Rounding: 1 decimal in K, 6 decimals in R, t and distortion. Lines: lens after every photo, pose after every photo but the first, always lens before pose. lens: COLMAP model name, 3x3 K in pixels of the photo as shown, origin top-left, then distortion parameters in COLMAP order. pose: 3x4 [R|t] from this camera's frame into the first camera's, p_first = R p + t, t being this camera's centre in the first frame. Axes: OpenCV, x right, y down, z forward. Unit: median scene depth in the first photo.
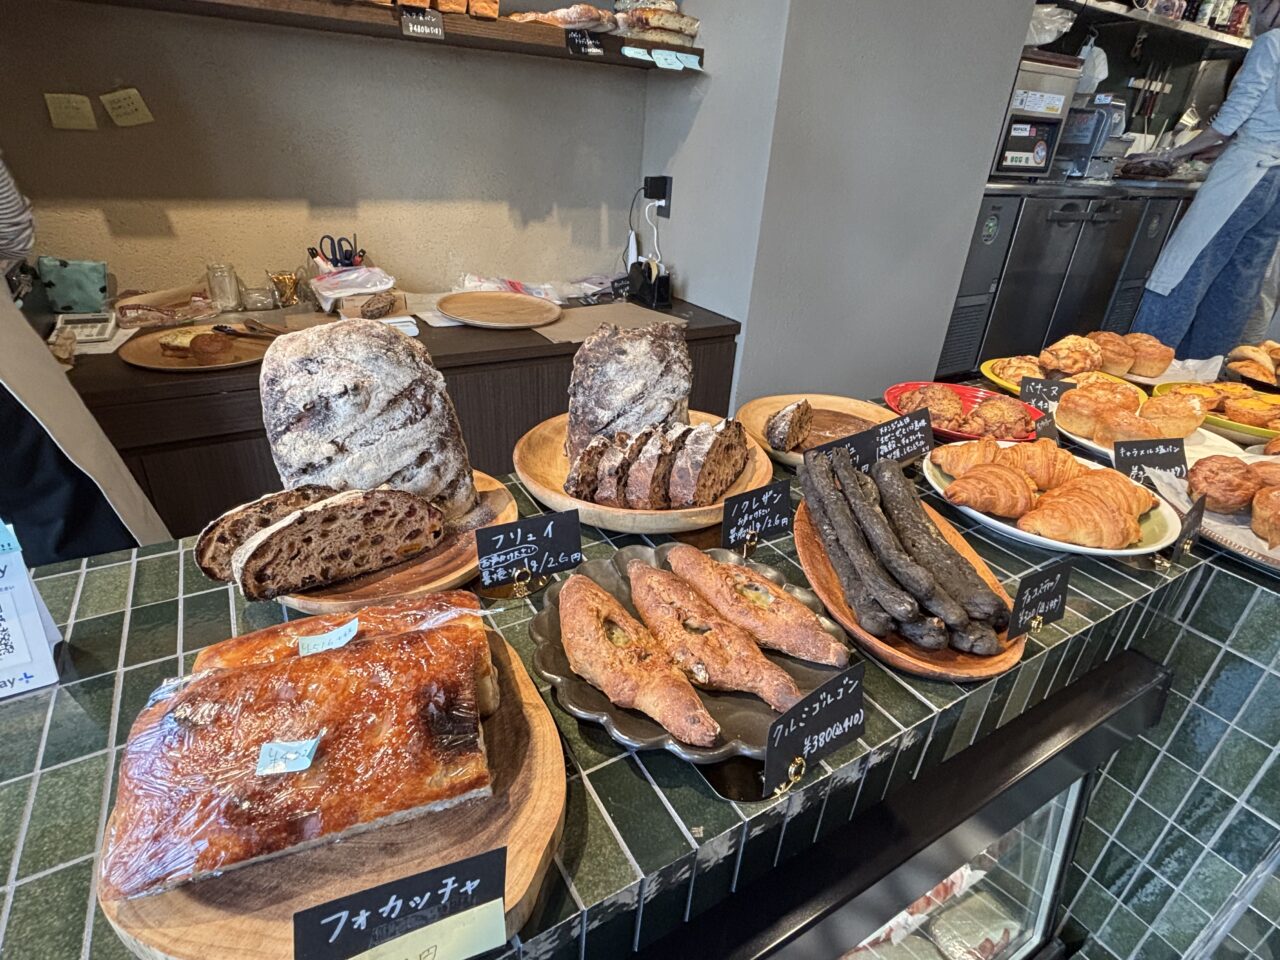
lens RADIAL K [[655.3, 0, 639.1], [0, 655.3, 478.6], [0, 0, 1]] dist [-0.001945, 0.000333]
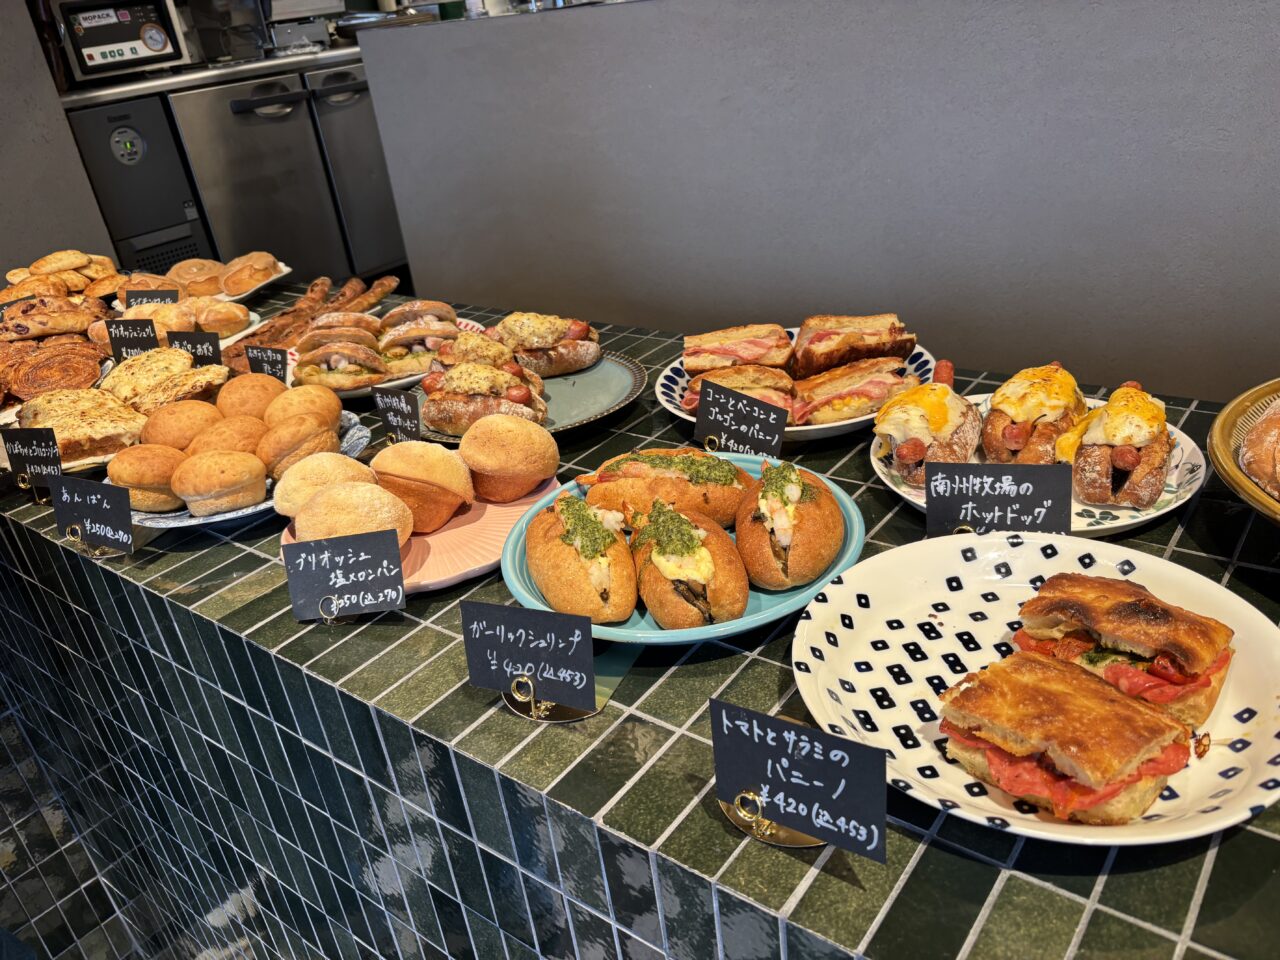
lens RADIAL K [[976.7, 0, 631.2], [0, 976.7, 487.4], [0, 0, 1]] dist [0.058799, -0.061165]
pose [[0.920304, -0.314627, 0.232486, 0.756653], [0.318545, 0.947663, 0.021514, 0.182933], [-0.227087, 0.054257, 0.972362, -0.273701]]
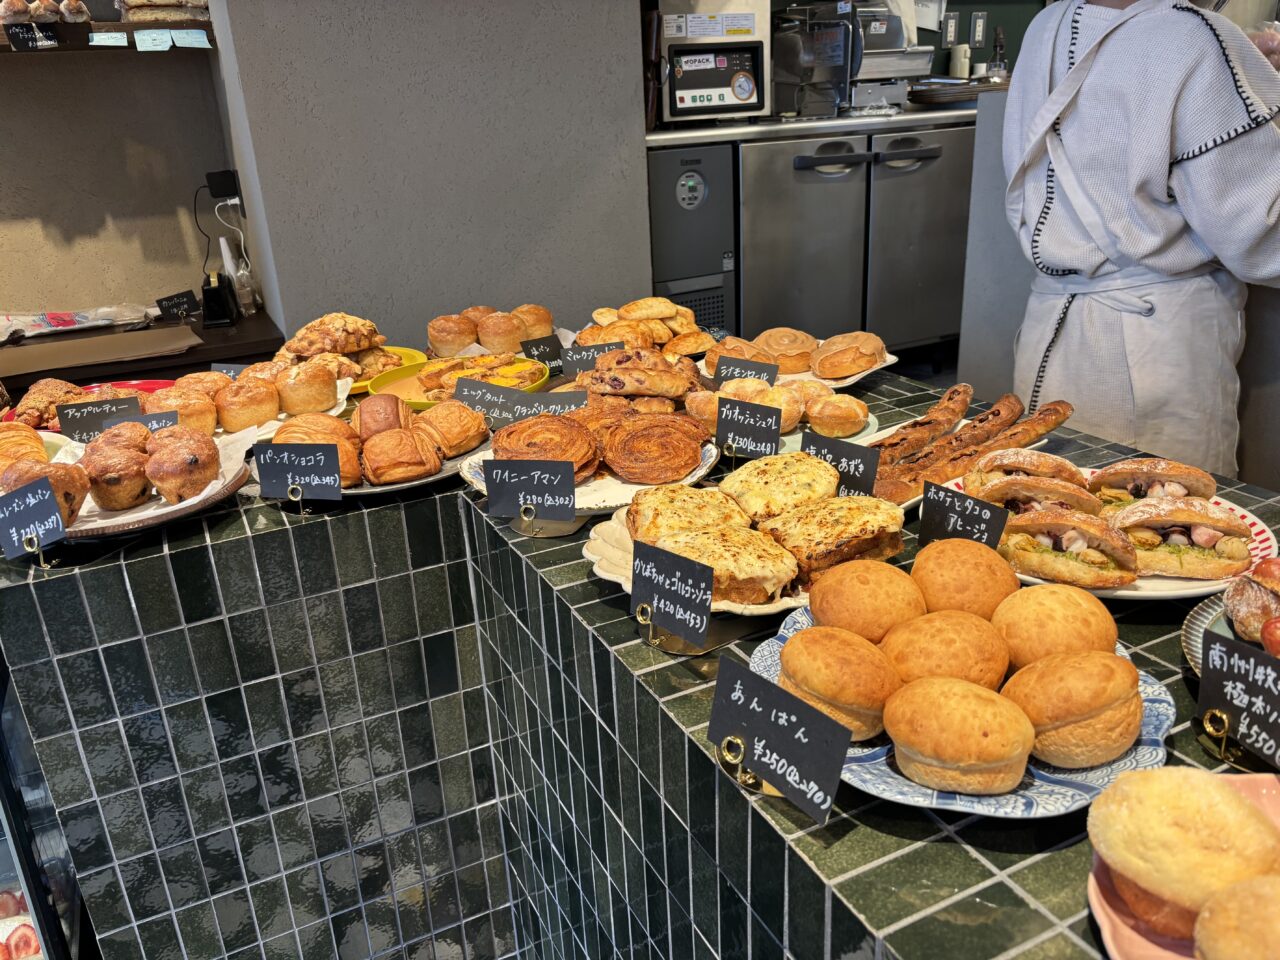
lens RADIAL K [[976.7, 0, 639.8], [0, 976.7, 473.3], [0, 0, 1]] dist [0.058799, -0.061165]
pose [[0.991145, -0.072165, -0.111462, 0.642662], [0.058284, 0.990677, -0.123133, 0.091263], [0.119309, 0.115546, 0.986111, -0.102455]]
